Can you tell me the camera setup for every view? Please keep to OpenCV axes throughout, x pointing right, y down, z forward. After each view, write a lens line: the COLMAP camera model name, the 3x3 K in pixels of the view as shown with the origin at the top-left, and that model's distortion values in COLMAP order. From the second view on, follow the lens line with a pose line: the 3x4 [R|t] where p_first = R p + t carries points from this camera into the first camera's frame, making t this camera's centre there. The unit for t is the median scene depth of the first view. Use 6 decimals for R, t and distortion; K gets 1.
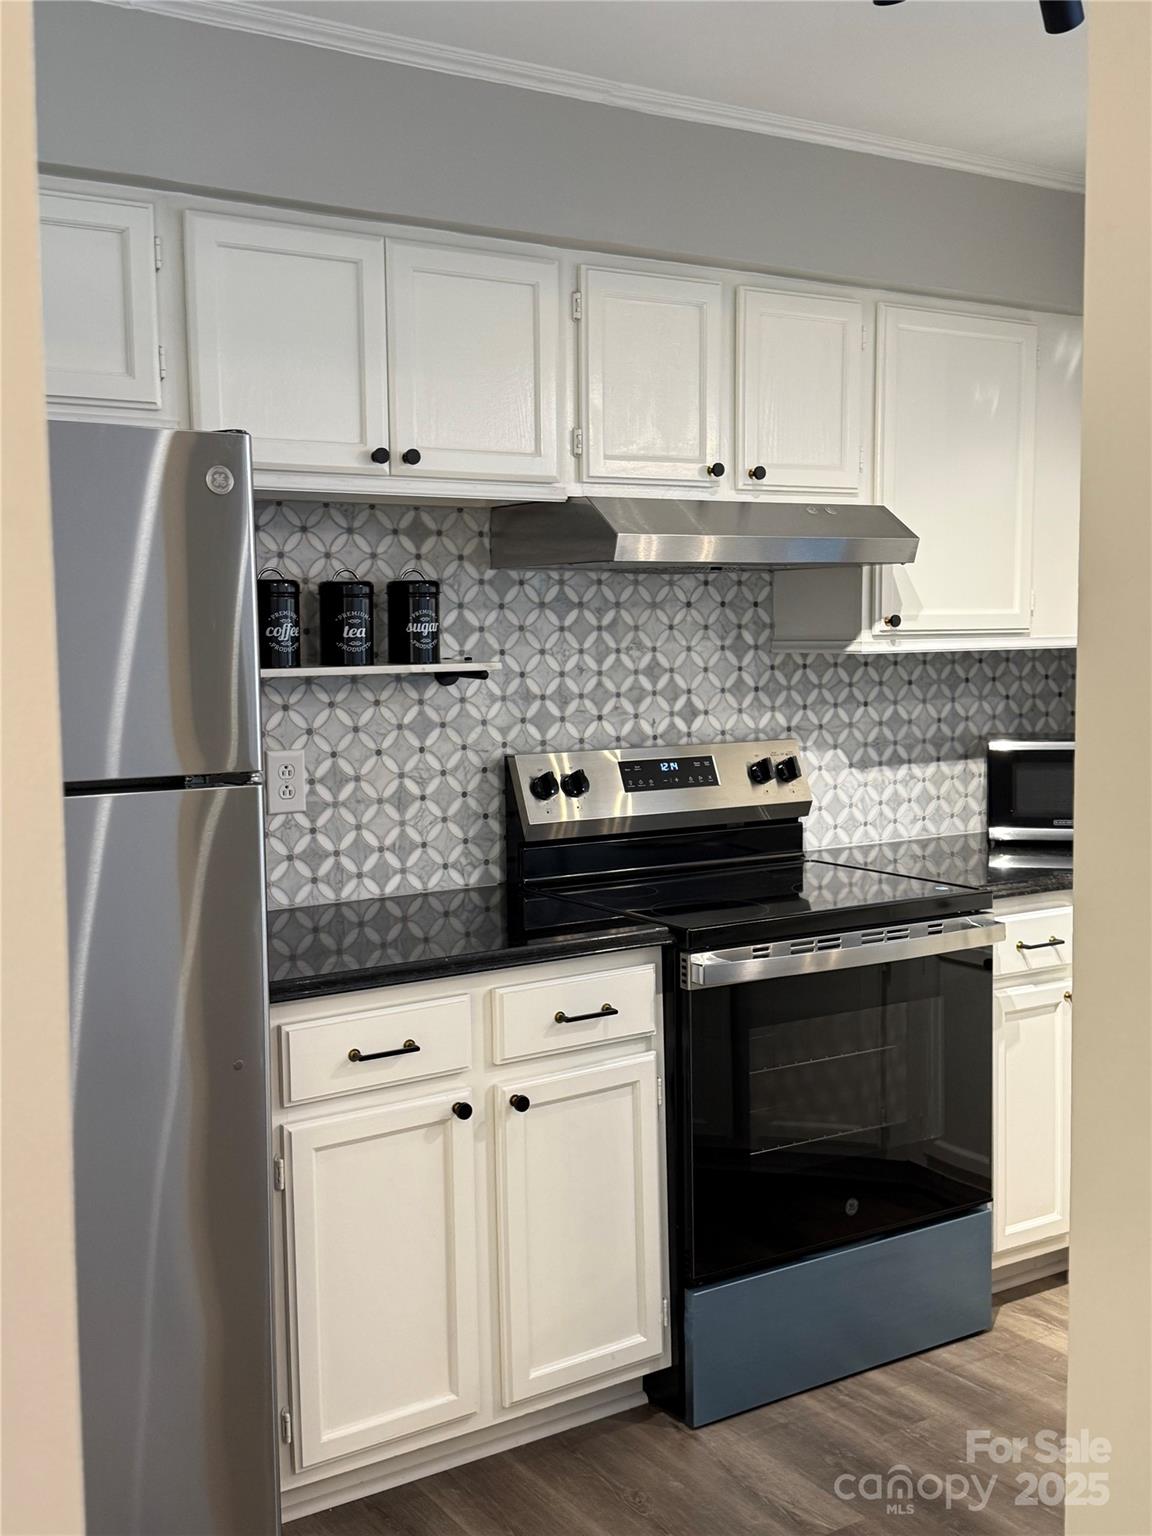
lens RADIAL K [[1572.6, 0, 562.2], [0, 1572.6, 766.9], [0, 0, 1]] dist [0.092433, 0.000000]
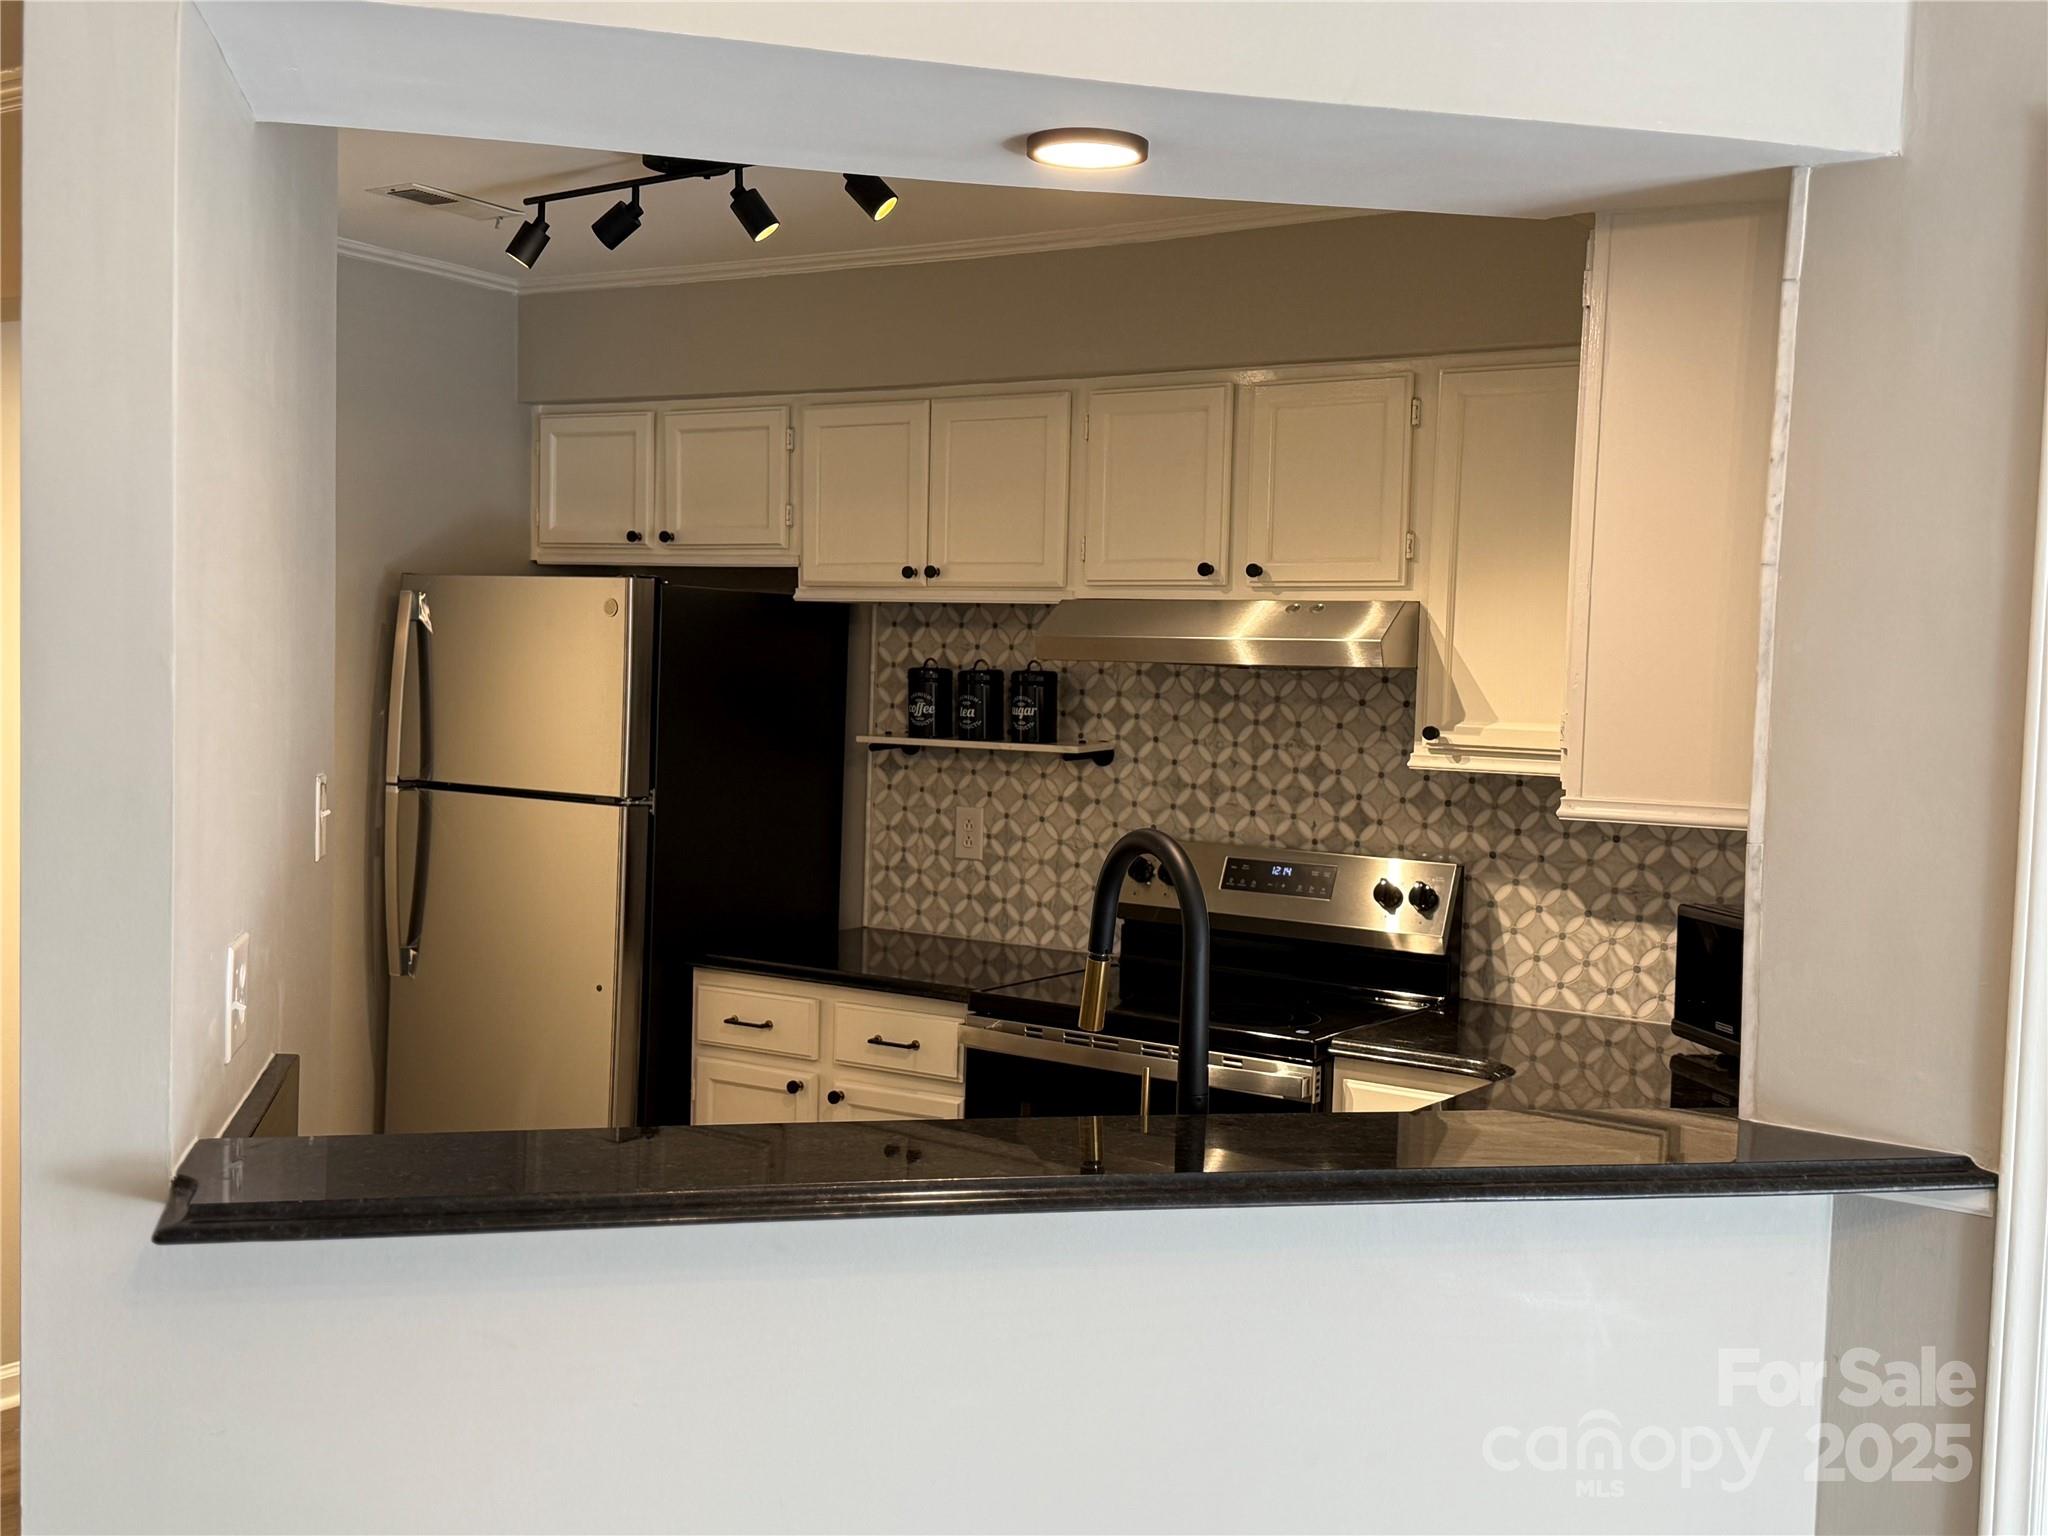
lens RADIAL K [[2096.8, 0, 1054.9], [0, 2096.8, 762.8], [0, 0, 1]] dist [0.092433, 0.000000]
pose [[0.410602, 0.071324, -0.909021, 1.155165], [-0.110857, 0.993445, 0.027875, -0.085069], [0.905051, 0.089326, 0.415817, 0.342120]]
